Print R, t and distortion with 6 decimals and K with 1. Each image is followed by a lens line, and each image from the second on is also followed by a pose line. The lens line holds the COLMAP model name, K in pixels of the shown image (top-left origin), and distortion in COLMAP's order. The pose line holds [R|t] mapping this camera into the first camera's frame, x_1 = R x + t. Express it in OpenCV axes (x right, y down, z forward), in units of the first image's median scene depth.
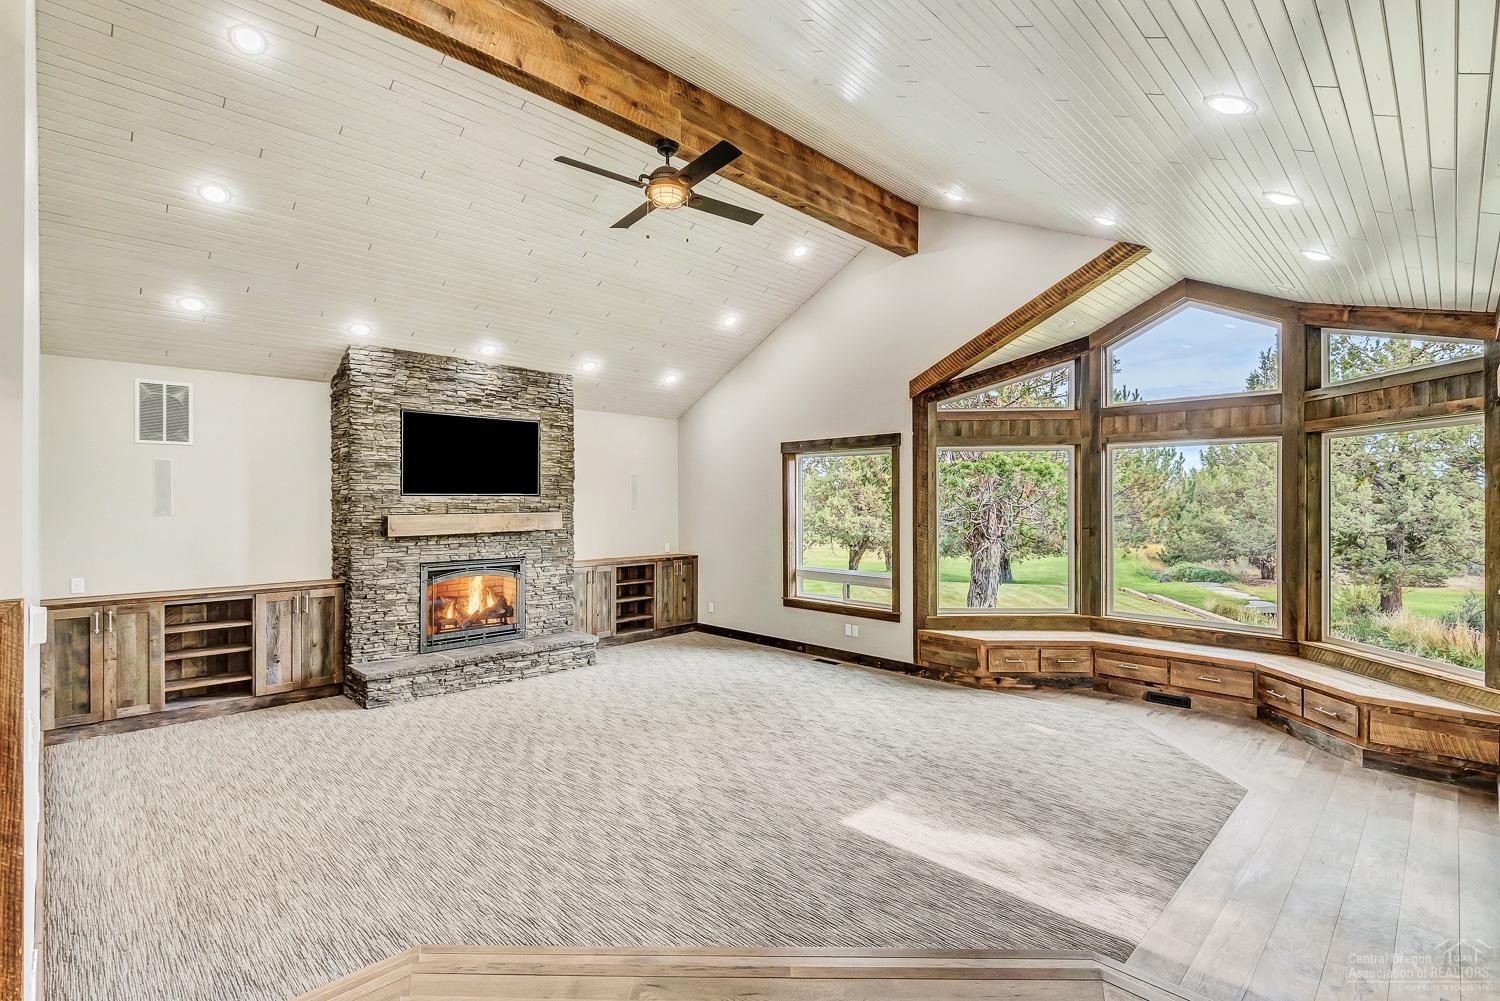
lens RADIAL K [[700.1, 0, 751.0], [0, 700.1, 496.5], [0, 0, 1]] dist [0.014428, -0.001162]
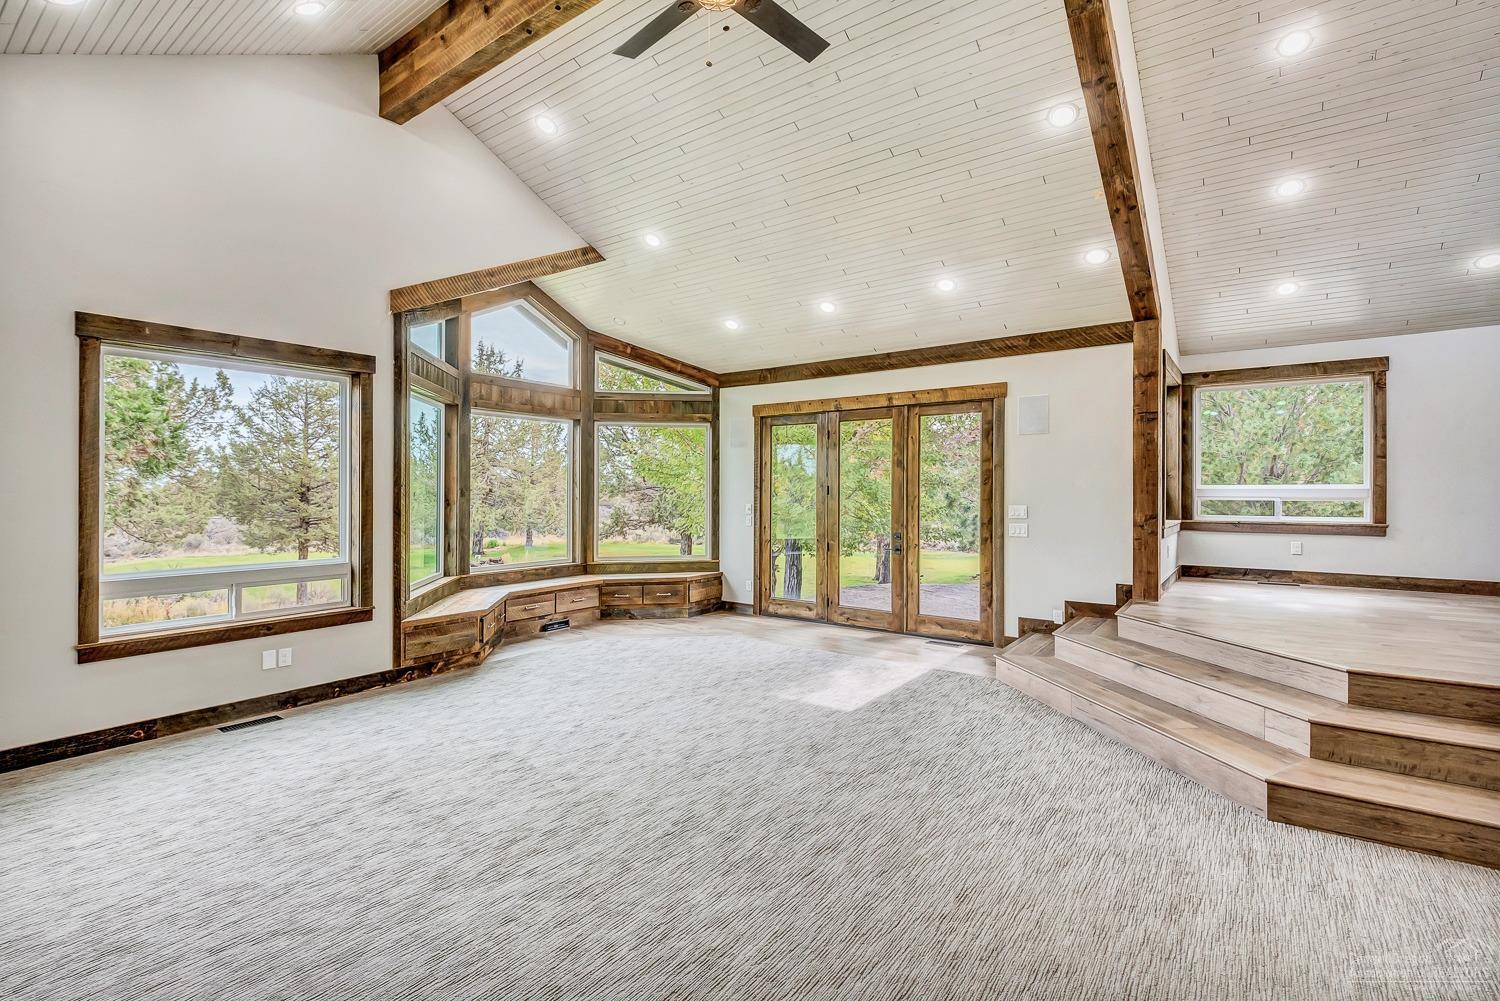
lens RADIAL K [[700.1, 0, 717.7], [0, 700.1, 498.1], [0, 0, 1]] dist [0.014428, -0.001162]
pose [[-0.131632, -0.006872, 0.991275, -0.672014], [-0.003987, 0.999972, 0.006403, 0.059497], [-0.991291, -0.003110, -0.131656, 0.908797]]
